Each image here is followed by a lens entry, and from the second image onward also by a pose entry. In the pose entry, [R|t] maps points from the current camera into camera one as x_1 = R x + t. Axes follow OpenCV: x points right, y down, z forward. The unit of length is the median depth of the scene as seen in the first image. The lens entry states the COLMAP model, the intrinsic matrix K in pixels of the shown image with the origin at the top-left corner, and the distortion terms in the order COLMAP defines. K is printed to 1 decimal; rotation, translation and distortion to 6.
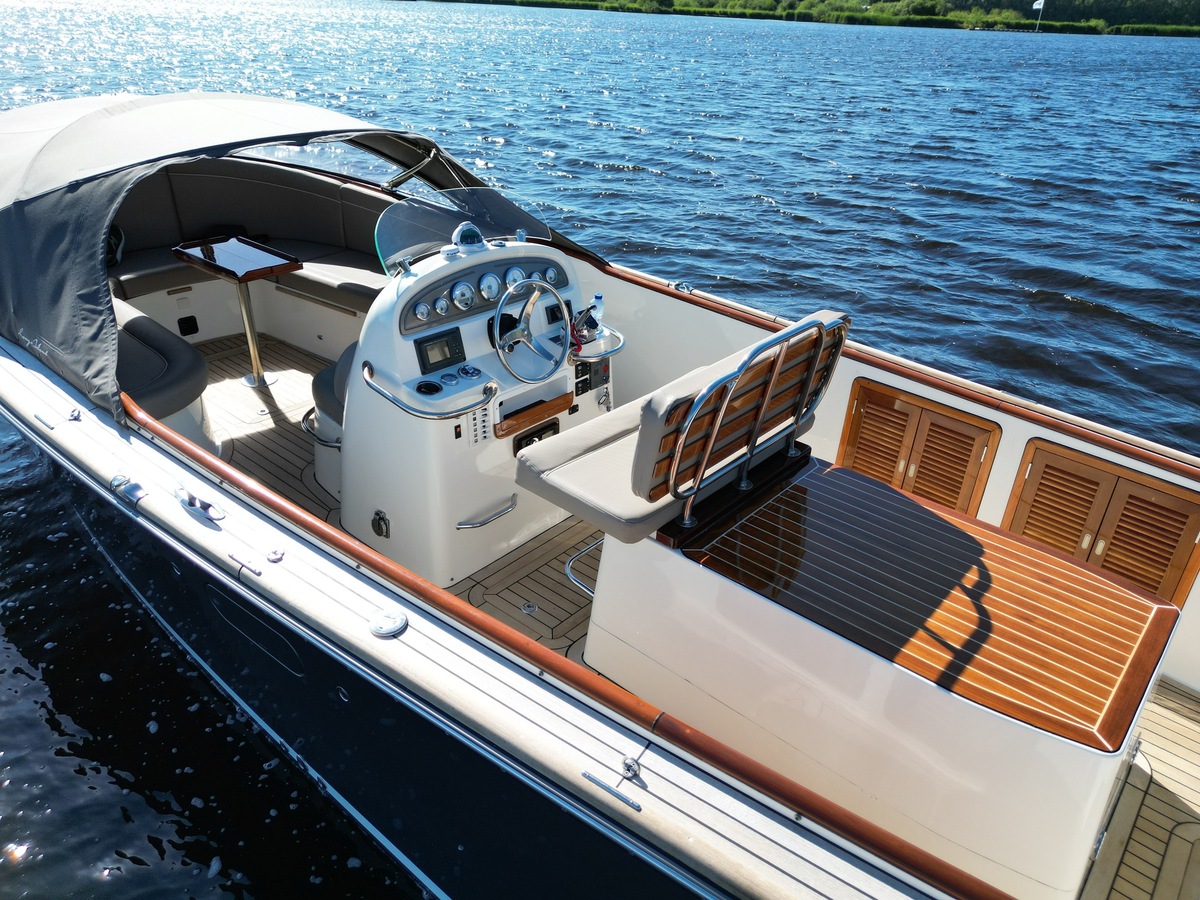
lens RADIAL K [[830.4, 0, 595.1], [0, 830.4, 452.3], [0, 0, 1]] dist [0.057265, -0.047075]
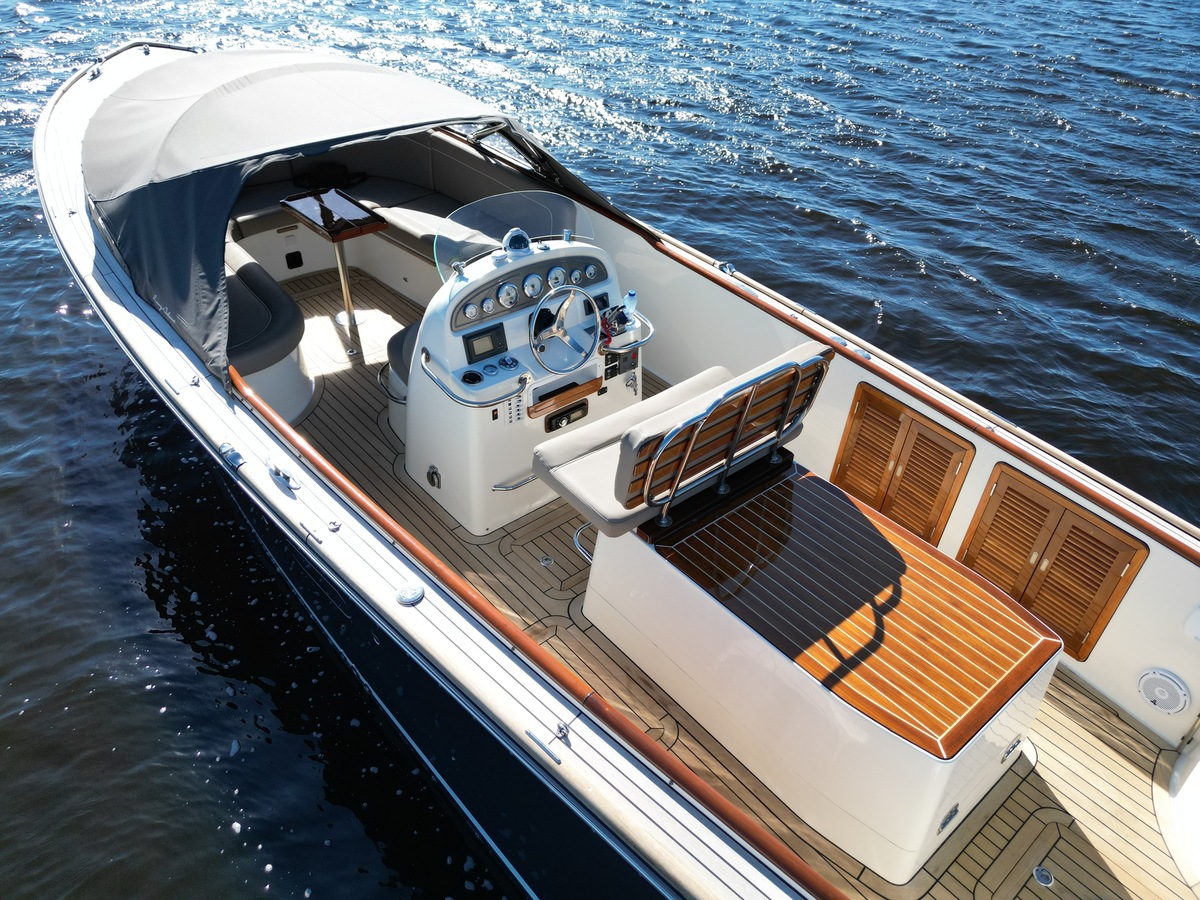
lens RADIAL K [[830.4, 0, 597.8], [0, 830.4, 447.1], [0, 0, 1]] dist [0.057265, -0.047075]
pose [[0.989715, 0.089687, -0.111450, 0.120093], [-0.073591, 0.987274, 0.140974, -0.159774], [0.122675, -0.131322, 0.983720, -0.163121]]
